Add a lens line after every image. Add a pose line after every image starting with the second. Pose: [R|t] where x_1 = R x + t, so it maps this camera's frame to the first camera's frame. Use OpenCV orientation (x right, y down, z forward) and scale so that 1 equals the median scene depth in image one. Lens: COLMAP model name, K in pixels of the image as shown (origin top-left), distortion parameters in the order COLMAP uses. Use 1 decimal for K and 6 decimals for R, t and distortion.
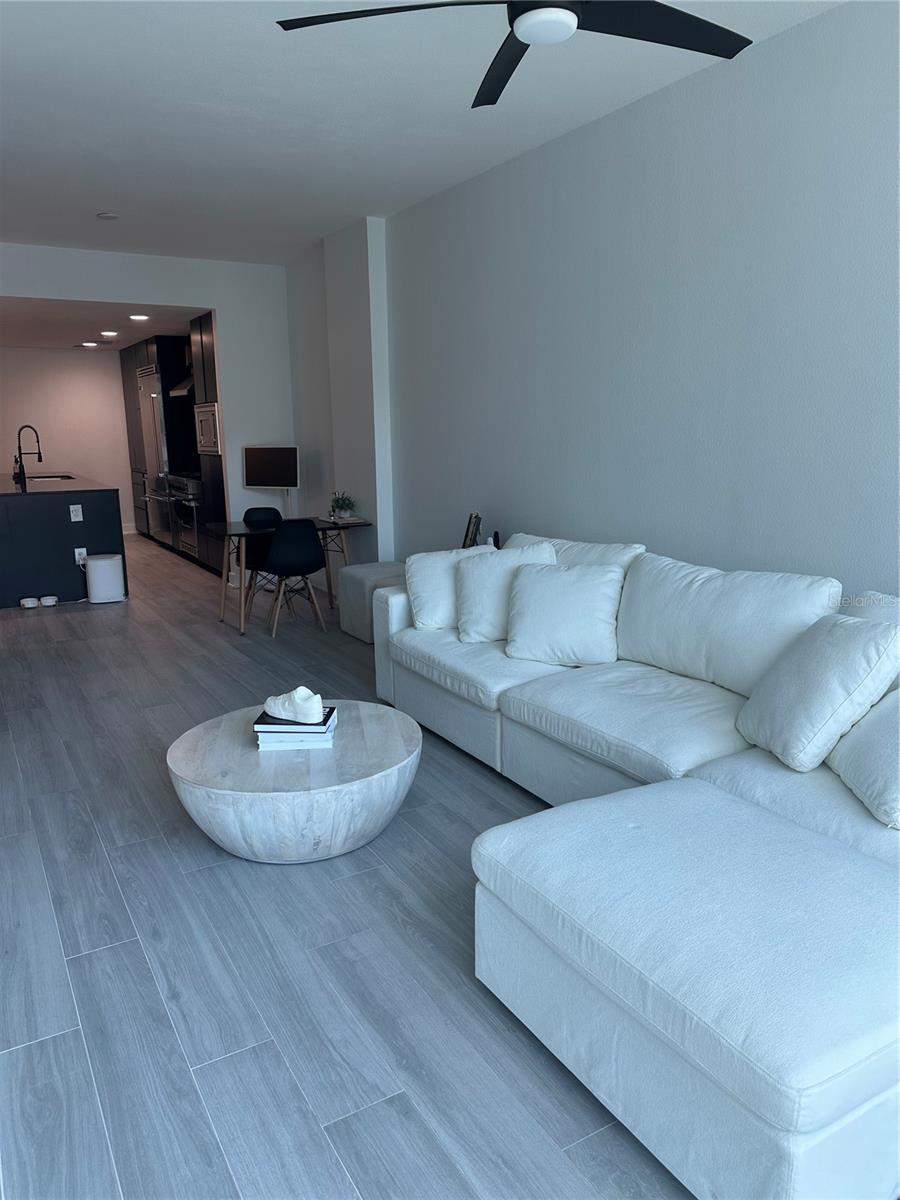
lens RADIAL K [[838.4, 0, 450.0], [0, 838.4, 600.0], [0, 0, 1]] dist [0.144000, -0.352941]
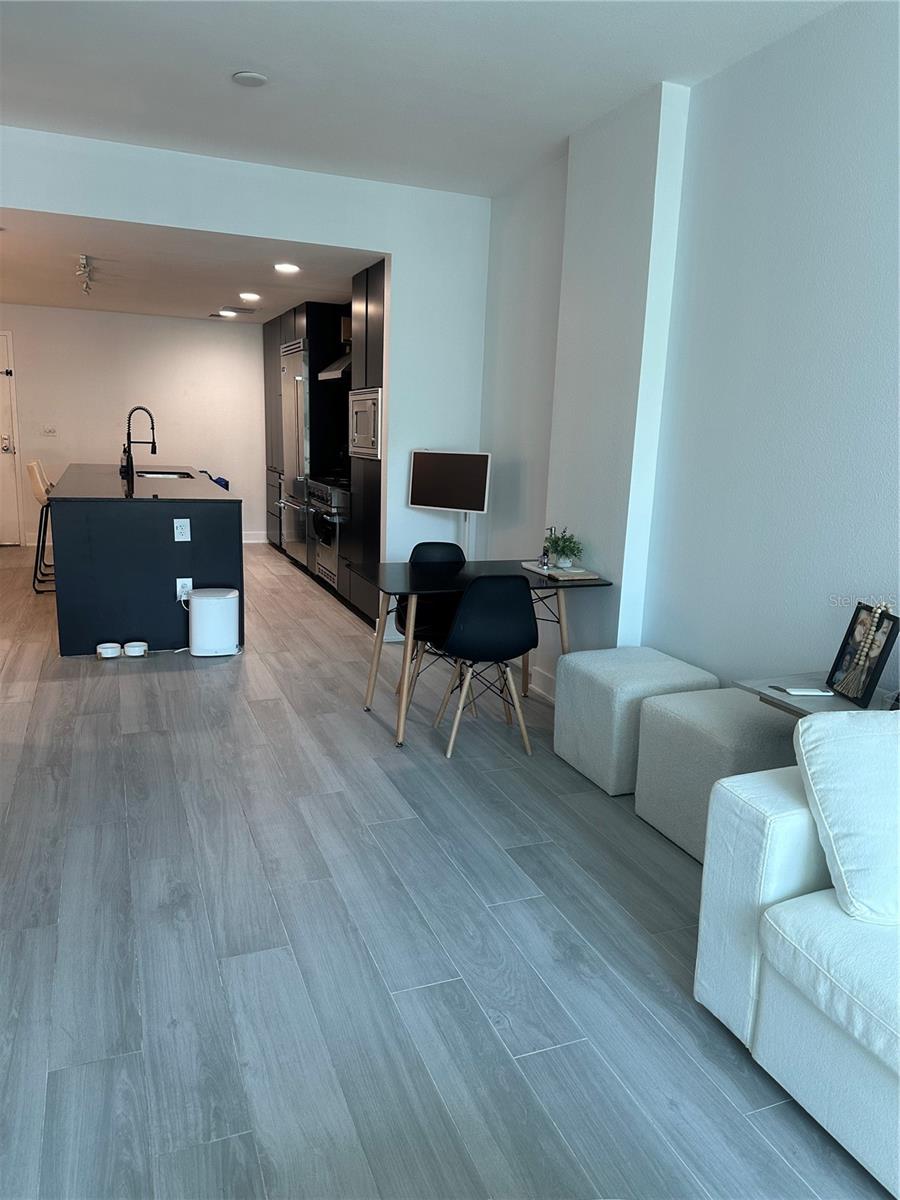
lens RADIAL K [[838.4, 0, 450.0], [0, 838.4, 600.0], [0, 0, 1]] dist [0.144000, -0.352941]
pose [[0.986855, 0.078552, -0.141236, -0.105395], [-0.079345, 0.996847, 0.000018, -0.059125], [0.140792, 0.011189, 0.989976, 0.310373]]
